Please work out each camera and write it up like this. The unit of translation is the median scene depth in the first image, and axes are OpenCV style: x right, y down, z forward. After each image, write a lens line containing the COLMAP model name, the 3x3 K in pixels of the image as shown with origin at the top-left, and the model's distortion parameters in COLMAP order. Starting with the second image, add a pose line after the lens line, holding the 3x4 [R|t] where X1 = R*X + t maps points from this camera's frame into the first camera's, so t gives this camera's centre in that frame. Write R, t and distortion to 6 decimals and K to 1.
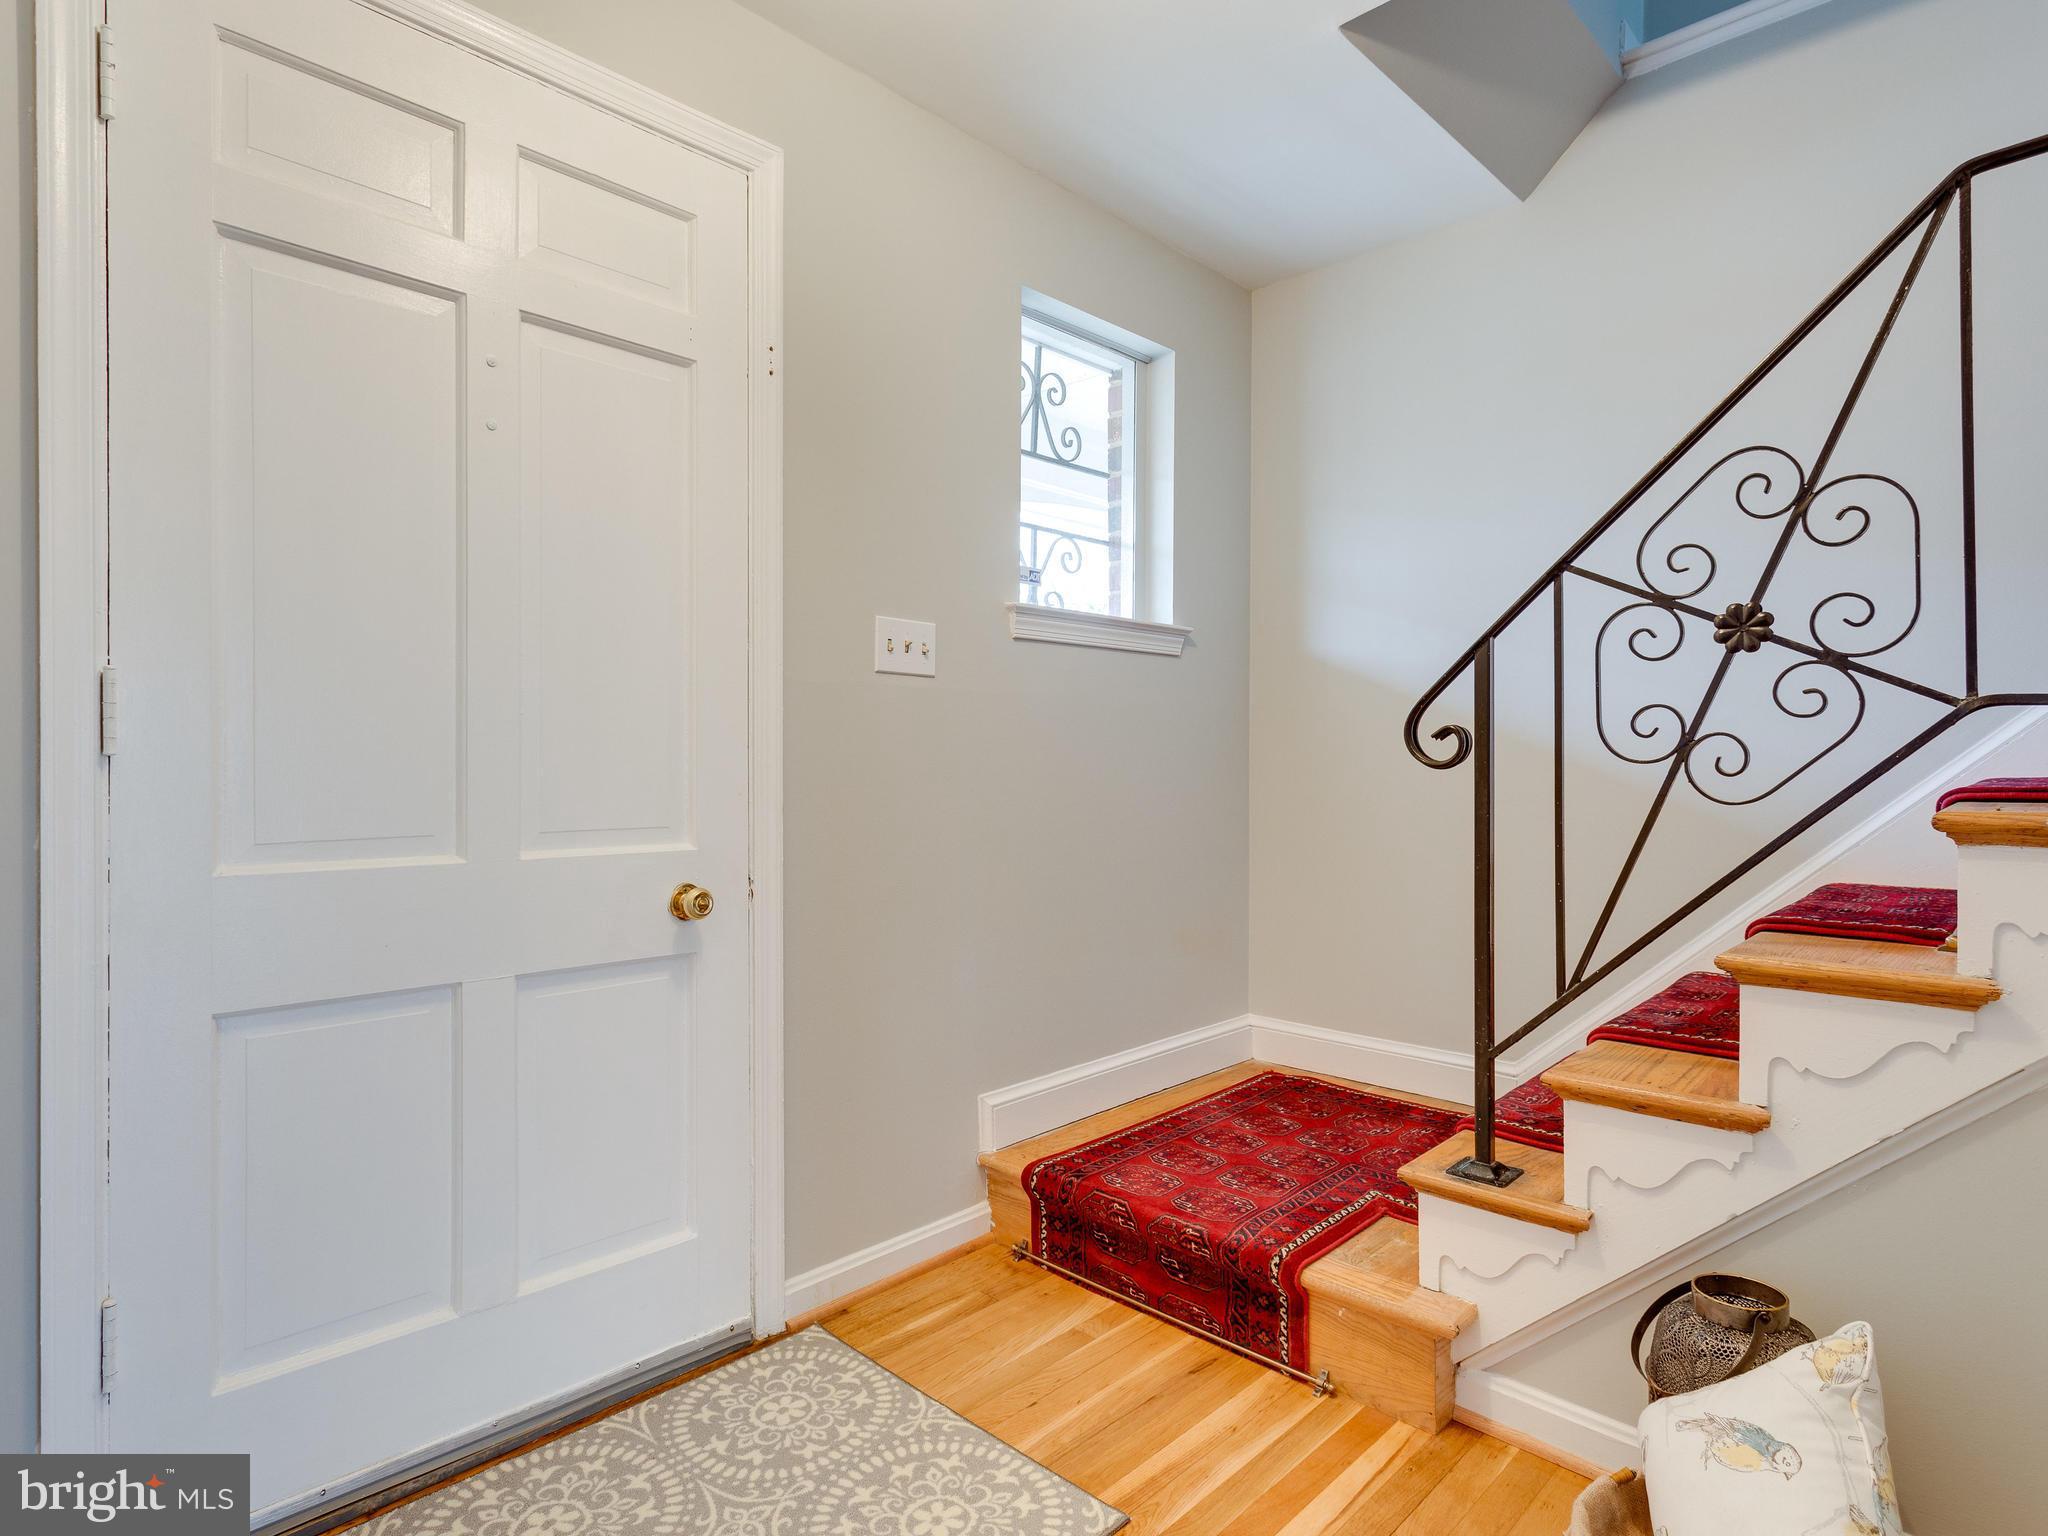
lens RADIAL K [[1093.1, 0, 1033.1], [0, 1093.1, 752.6], [0, 0, 1]] dist [0.005701, -0.000734]
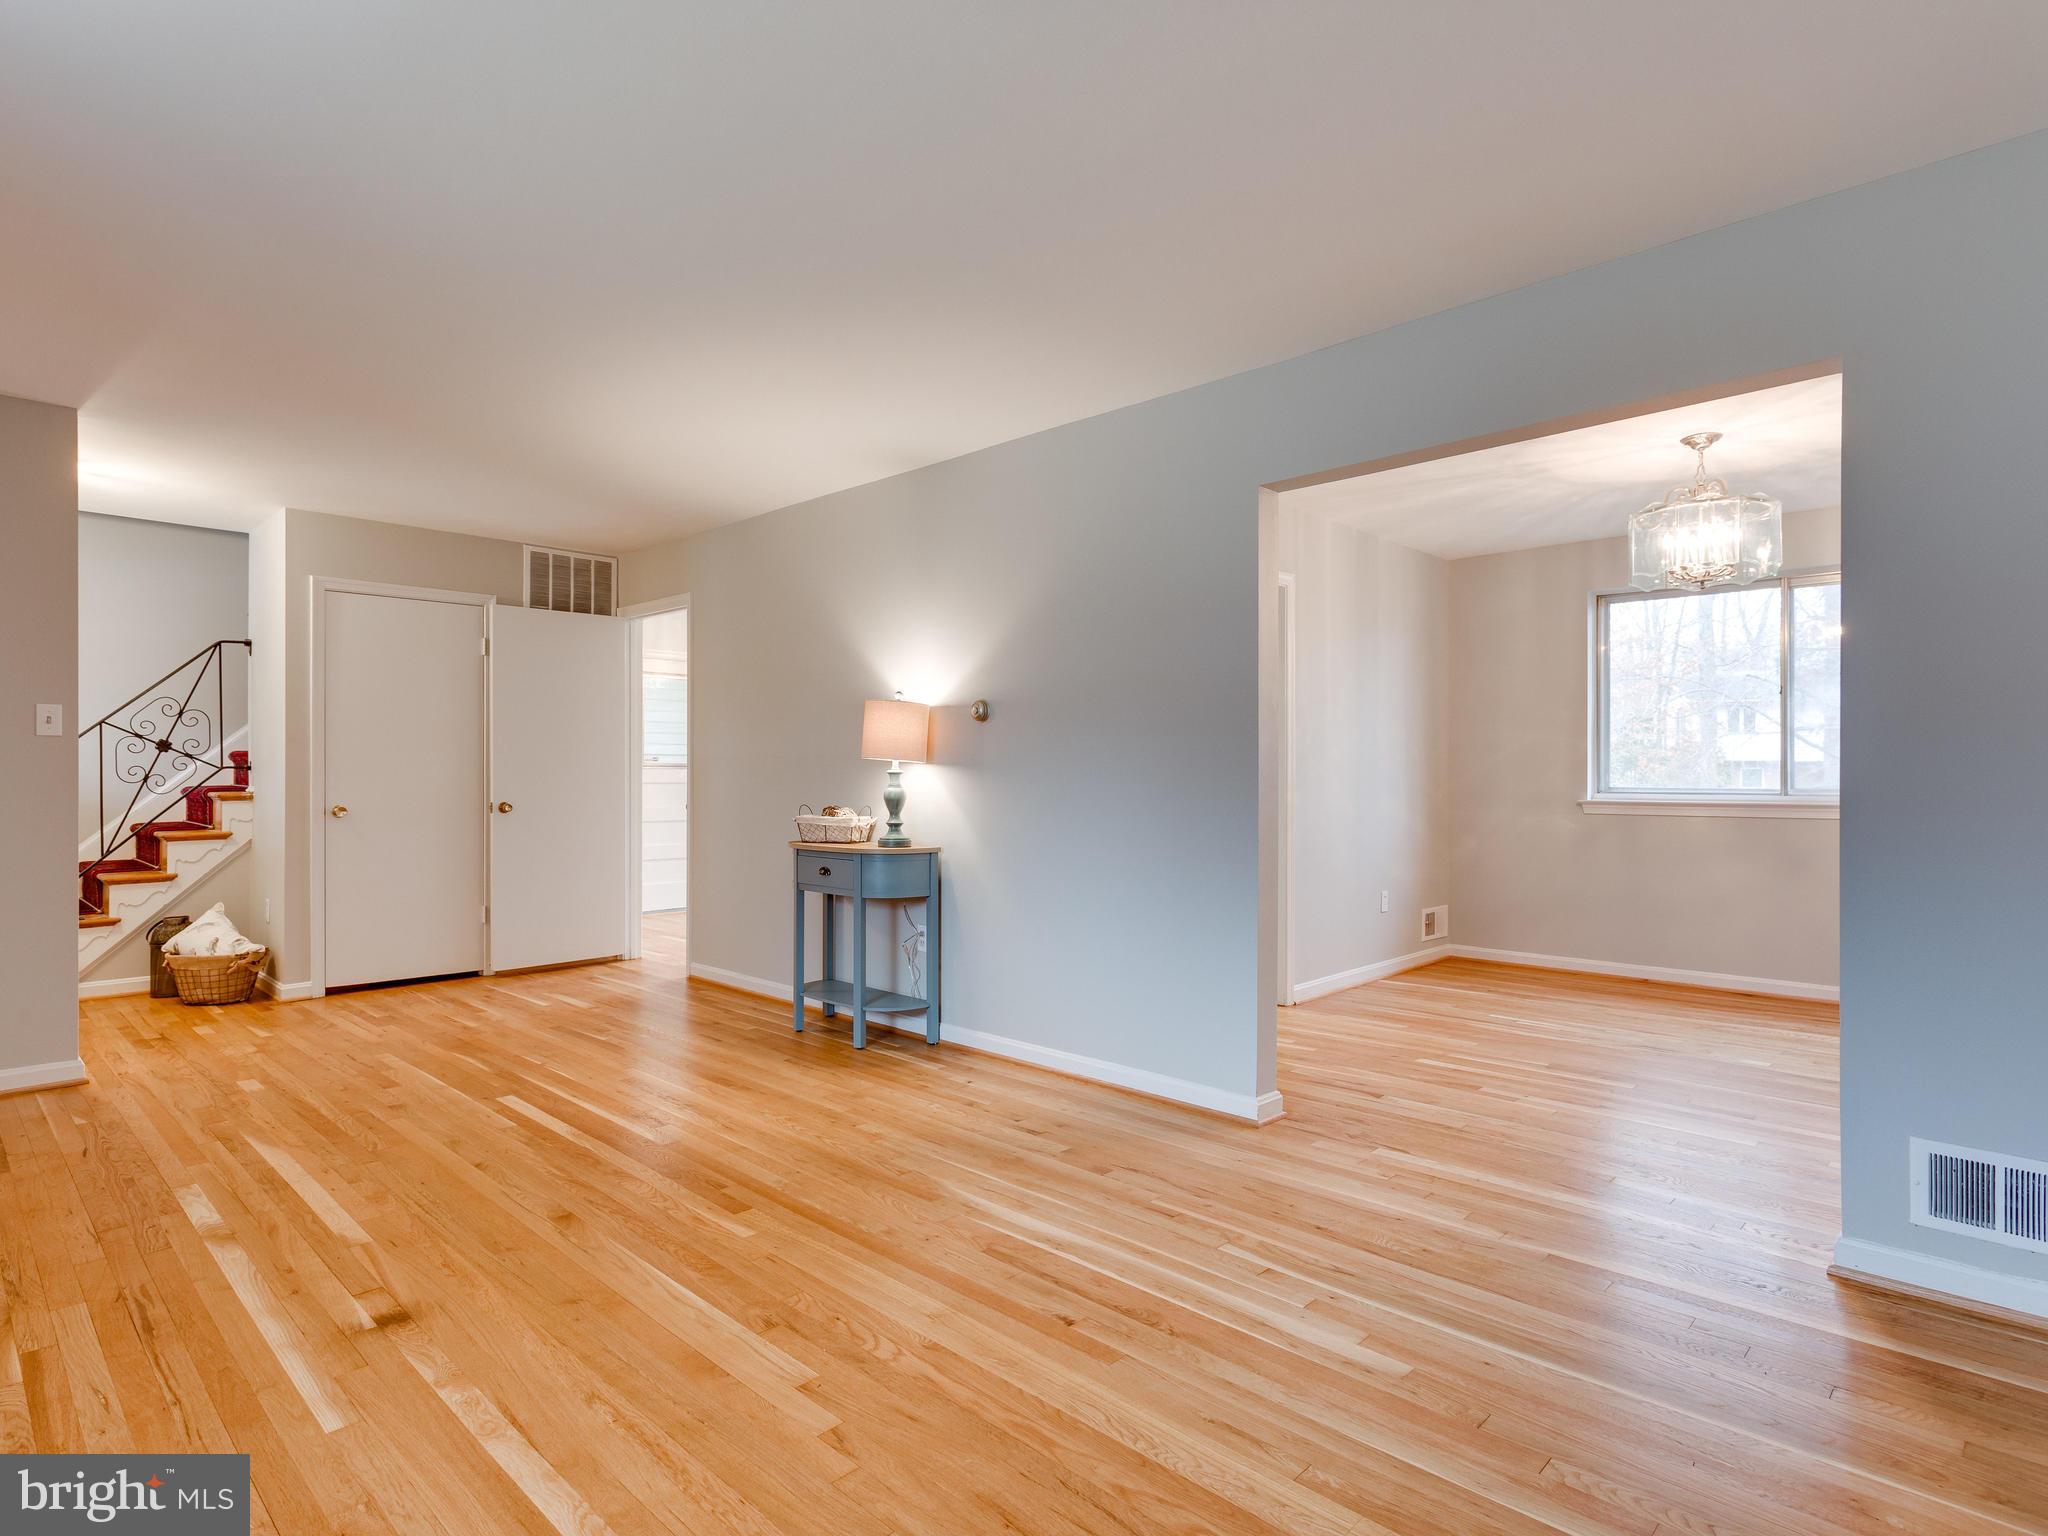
lens RADIAL K [[1093.1, 0, 1029.8], [0, 1093.1, 784.3], [0, 0, 1]] dist [0.005701, -0.000734]
pose [[0.007403, -0.006928, 0.999949, -3.088109], [-0.000431, 0.999976, 0.006932, -0.012417], [-0.999973, -0.000482, 0.007400, -1.978585]]
